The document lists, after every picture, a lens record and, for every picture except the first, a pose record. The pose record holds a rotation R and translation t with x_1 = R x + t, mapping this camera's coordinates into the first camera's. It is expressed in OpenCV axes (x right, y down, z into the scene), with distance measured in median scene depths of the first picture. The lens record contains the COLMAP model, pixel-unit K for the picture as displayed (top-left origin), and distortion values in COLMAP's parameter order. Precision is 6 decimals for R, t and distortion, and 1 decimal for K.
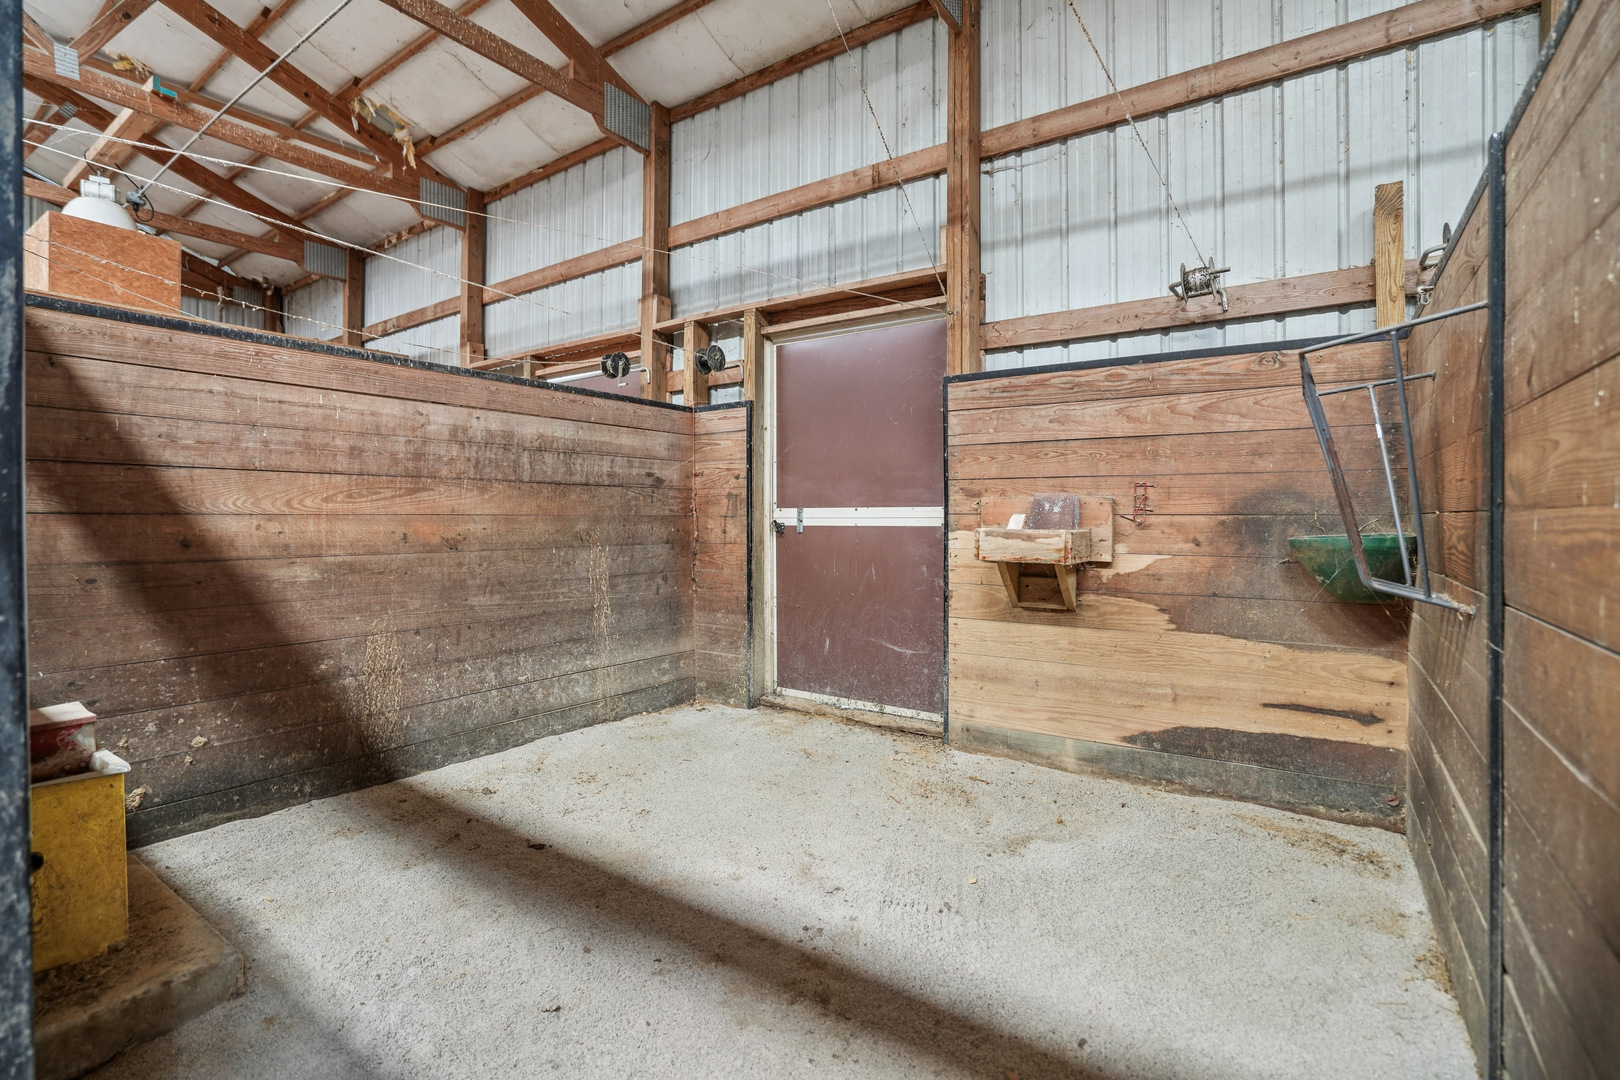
lens RADIAL K [[754.9, 0, 812.2], [0, 754.9, 530.0], [0, 0, 1]] dist [-0.046328, 0.014589]
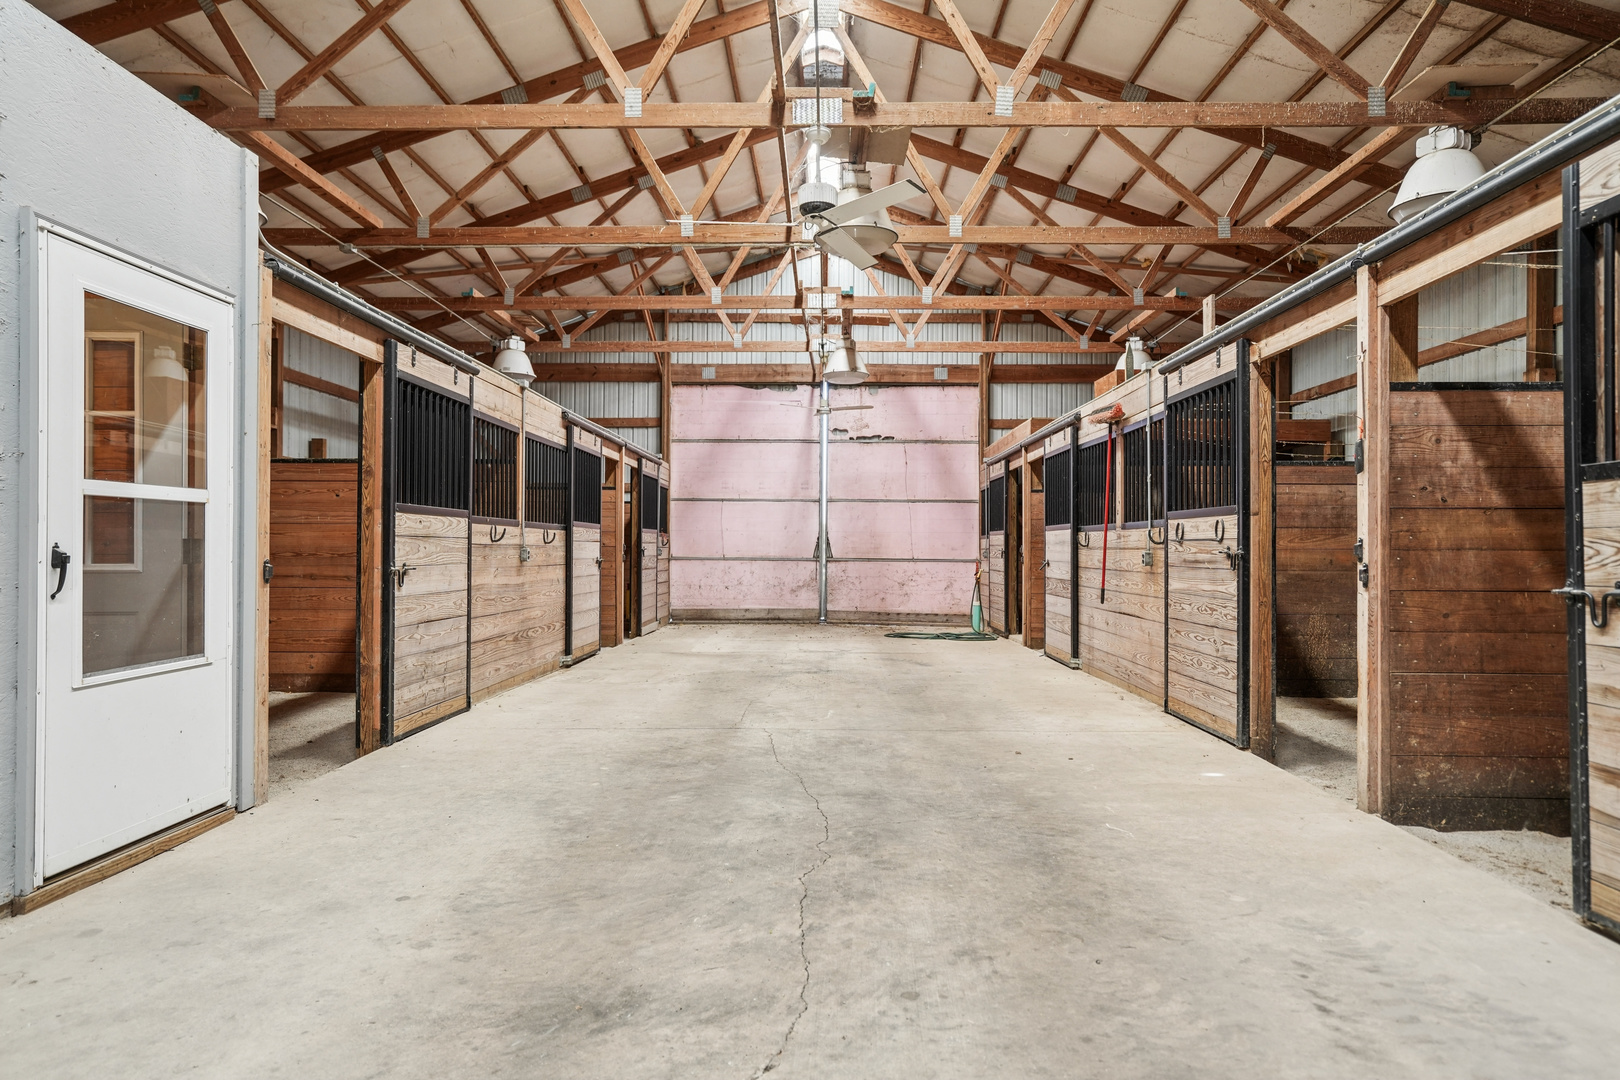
lens RADIAL K [[977.4, 0, 812.3], [0, 977.4, 542.9], [0, 0, 1]] dist [0.000164, -0.000020]
pose [[0.559276, -0.006019, -0.828959, 0.699364], [-0.014276, 0.999755, -0.016891, 0.021576], [0.828858, 0.021281, 0.559054, -1.339324]]
